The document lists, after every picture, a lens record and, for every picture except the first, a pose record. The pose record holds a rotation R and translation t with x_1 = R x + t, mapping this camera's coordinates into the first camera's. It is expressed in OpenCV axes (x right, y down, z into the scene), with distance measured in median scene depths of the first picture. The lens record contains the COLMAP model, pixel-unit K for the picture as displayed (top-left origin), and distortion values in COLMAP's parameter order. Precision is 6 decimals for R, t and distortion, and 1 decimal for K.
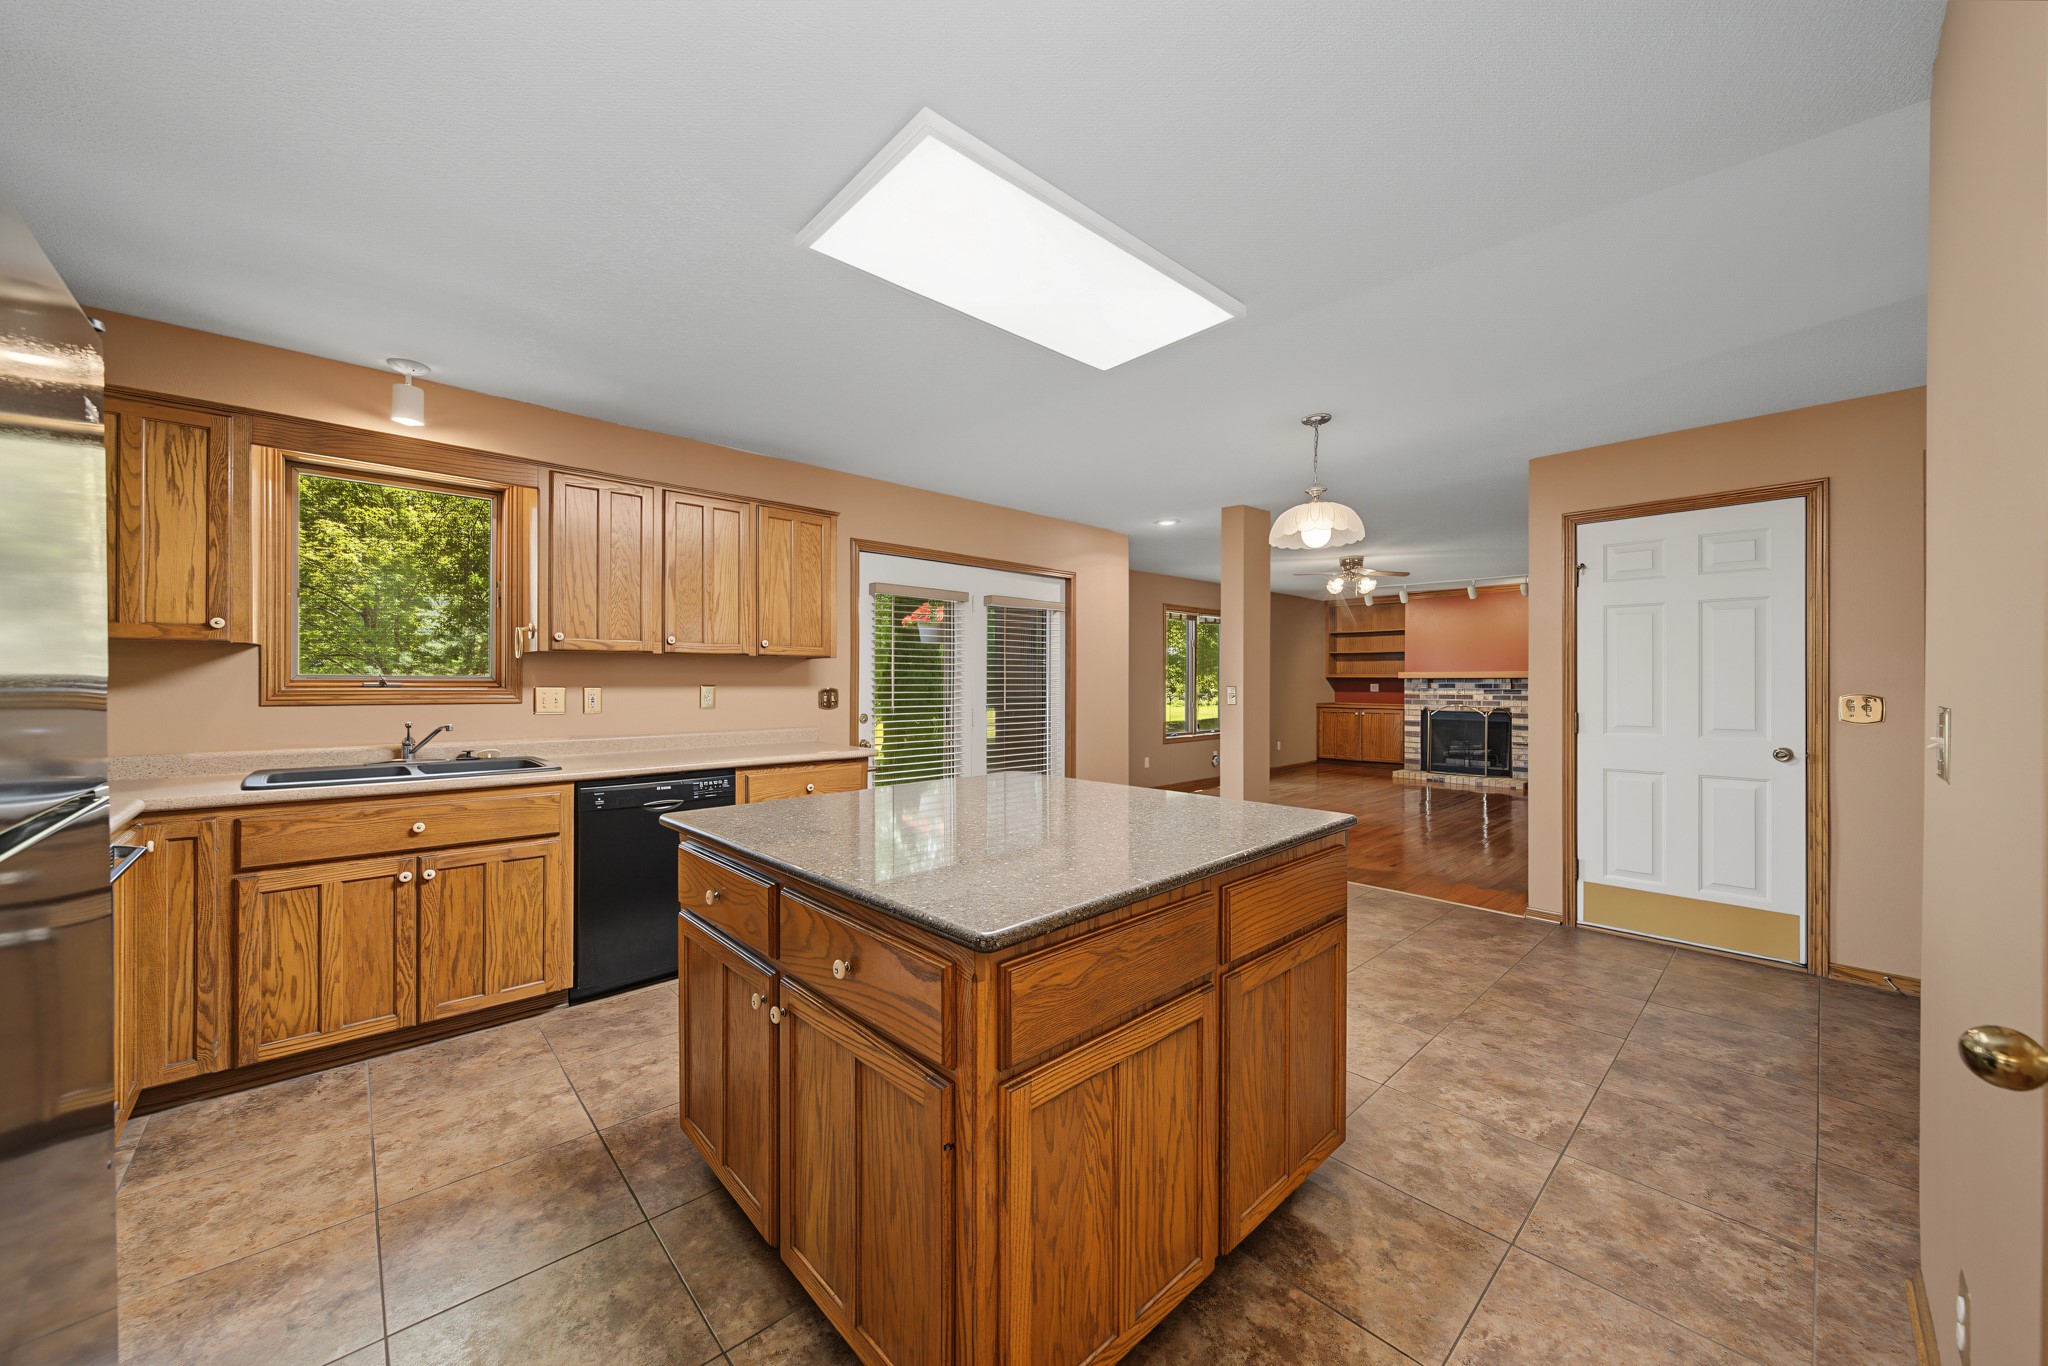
lens RADIAL K [[746.1, 0, 1027.3], [0, 746.1, 681.0], [0, 0, 1]] dist [-0.001715, 0.000204]
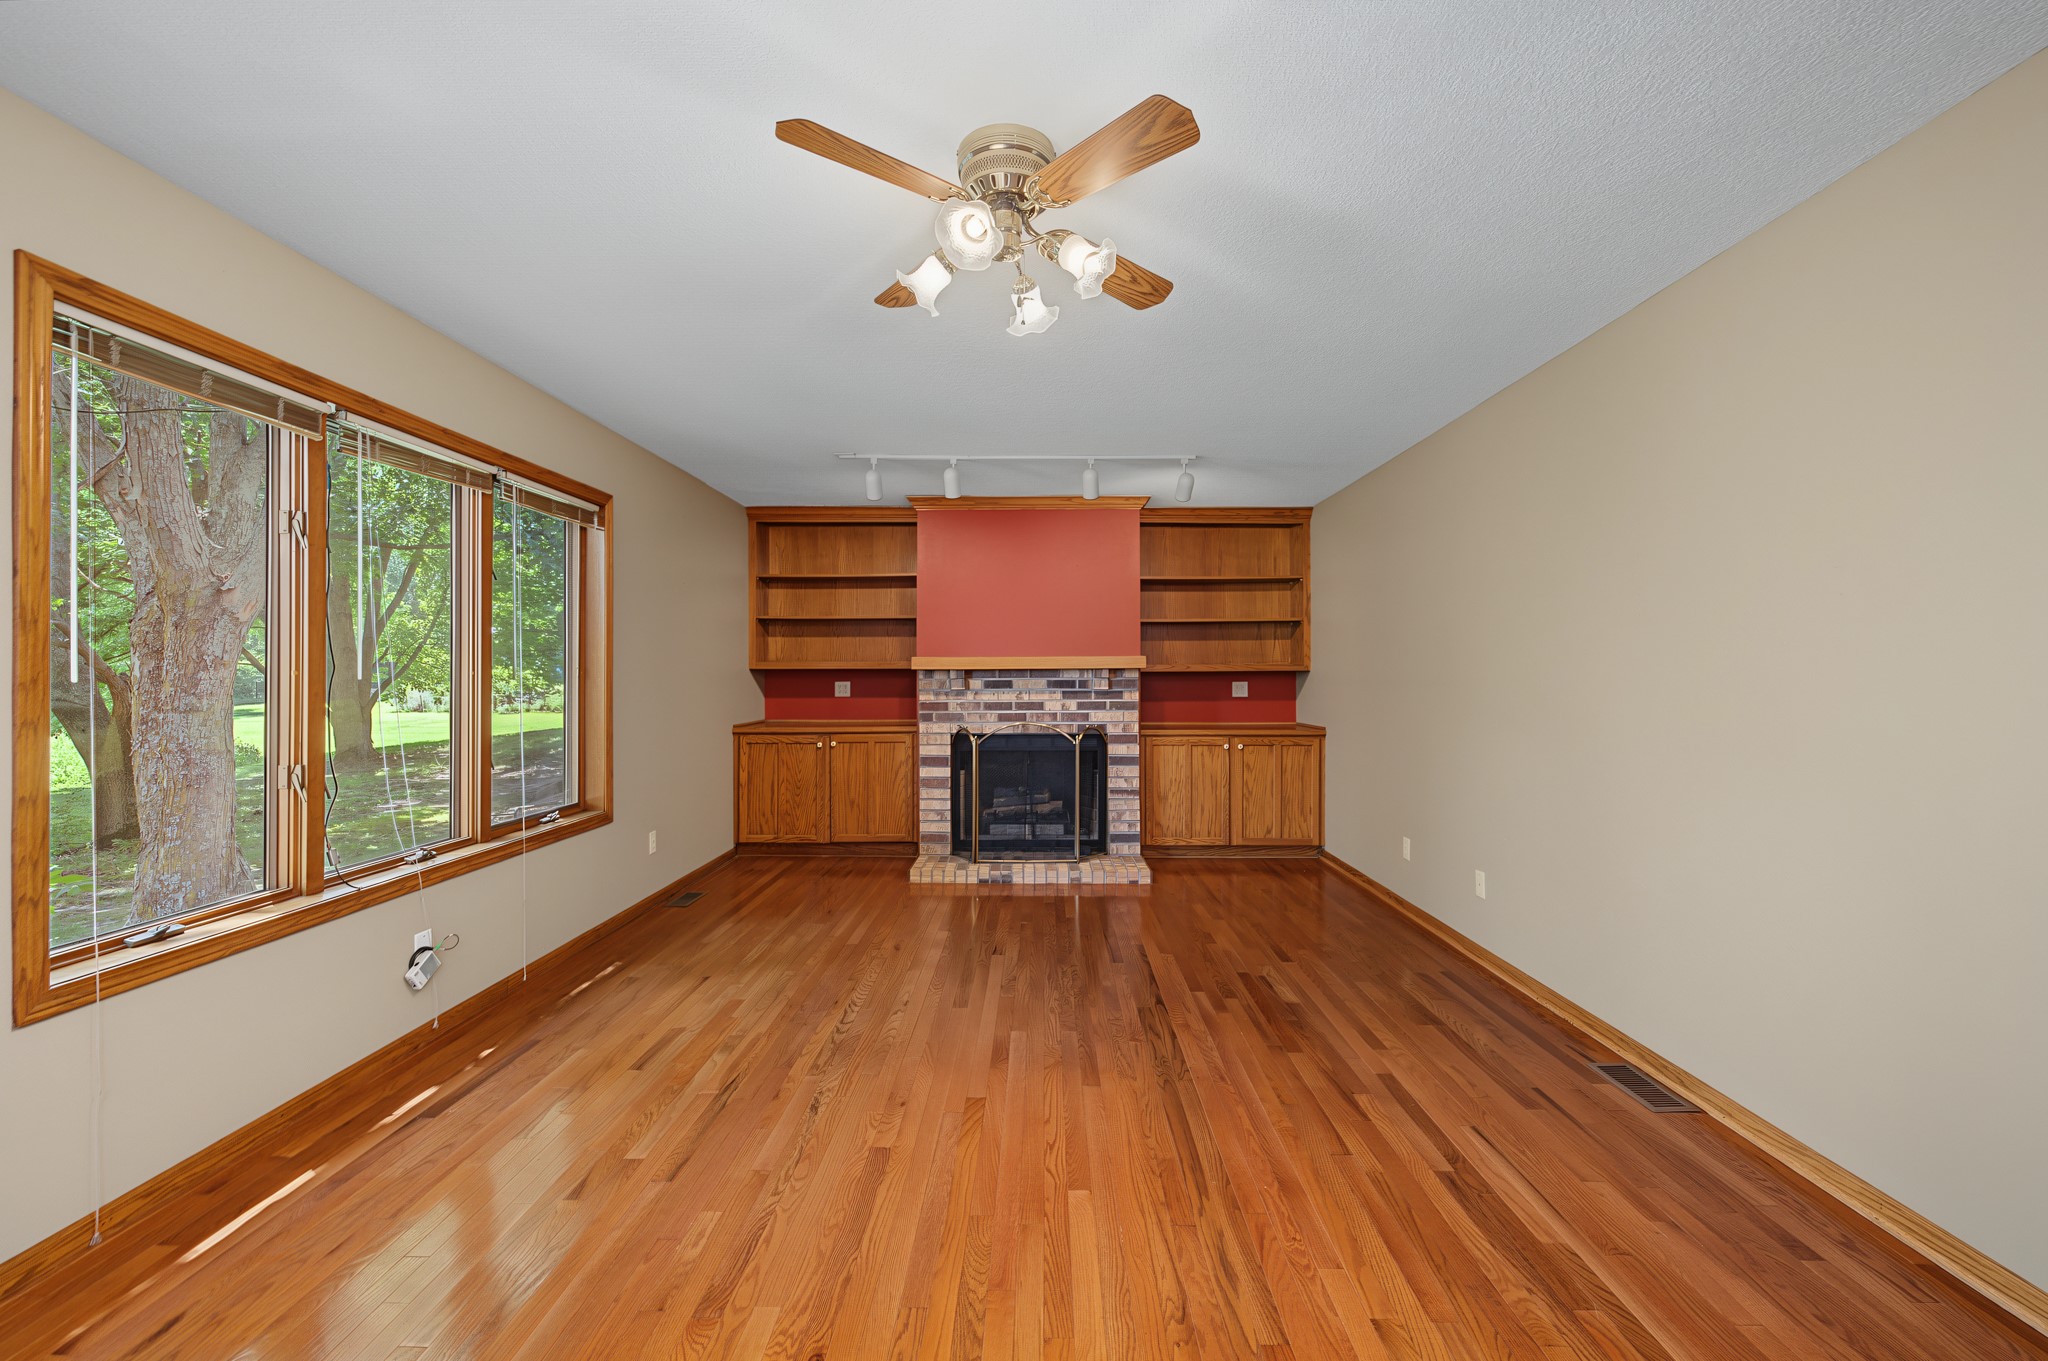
lens RADIAL K [[796.6, 0, 1028.8], [0, 796.6, 672.3], [0, 0, 1]] dist [-0.000121, 0.000141]
pose [[0.700931, -0.000511, 0.713229, 0.327785], [0.005144, 0.999977, -0.004339, 0.001305], [-0.713211, 0.006710, 0.700917, 1.039894]]
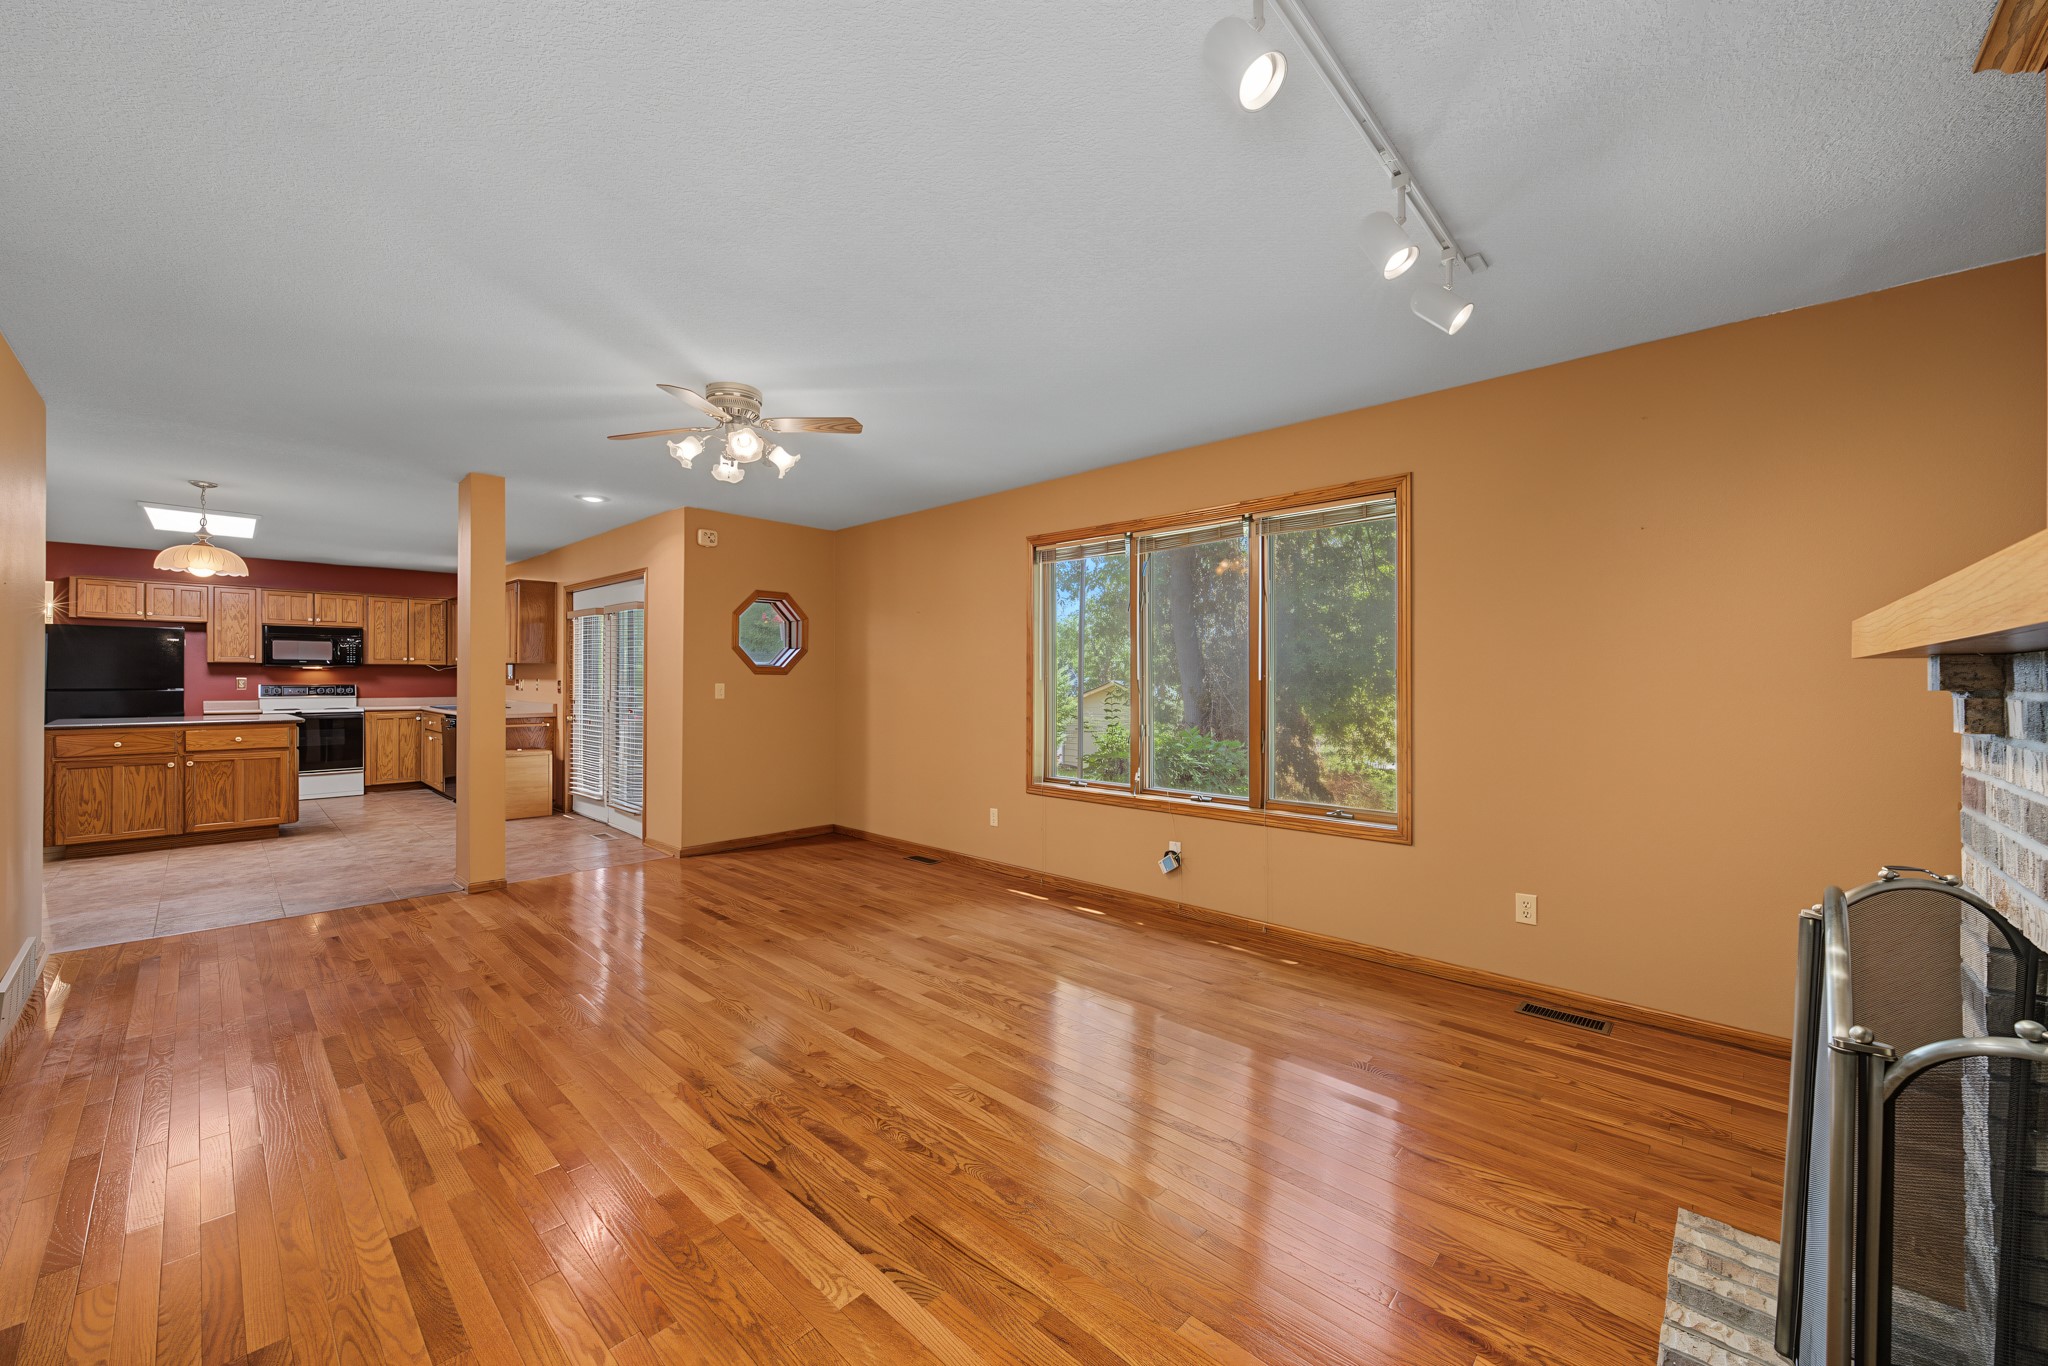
lens RADIAL K [[773.6, 0, 1024.0], [0, 773.6, 683.0], [0, 0, 1]] dist [-0.001247, -0.000132]
pose [[0.061742, 0.003289, -0.998087, 1.137028], [-0.005765, 0.999979, 0.002938, 0.002335], [0.998075, 0.005573, 0.061760, 1.452072]]
